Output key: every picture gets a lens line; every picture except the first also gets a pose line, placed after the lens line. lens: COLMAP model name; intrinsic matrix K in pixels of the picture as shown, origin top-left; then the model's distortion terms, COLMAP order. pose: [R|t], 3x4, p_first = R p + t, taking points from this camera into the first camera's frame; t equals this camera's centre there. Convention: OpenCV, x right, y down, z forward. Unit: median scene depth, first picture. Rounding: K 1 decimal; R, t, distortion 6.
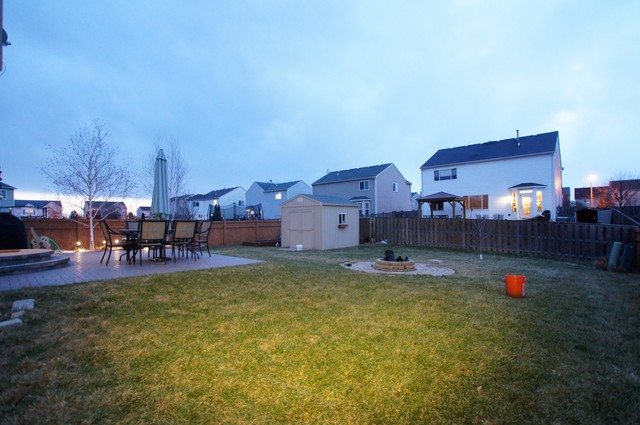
lens RADIAL K [[305.4, 0, 315.2], [0, 305.4, 221.2], [0, 0, 1]] dist [-0.067740, 0.027447]
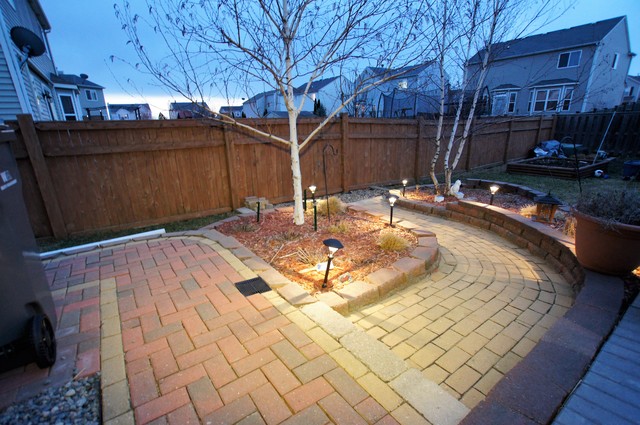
lens RADIAL K [[305.4, 0, 315.2], [0, 305.4, 221.2], [0, 0, 1]] dist [-0.067740, 0.027447]
pose [[0.973591, 0.058835, -0.220589, -0.201573], [0.014227, 0.948709, 0.315830, 0.000302], [0.227857, -0.310628, 0.922817, 0.224397]]
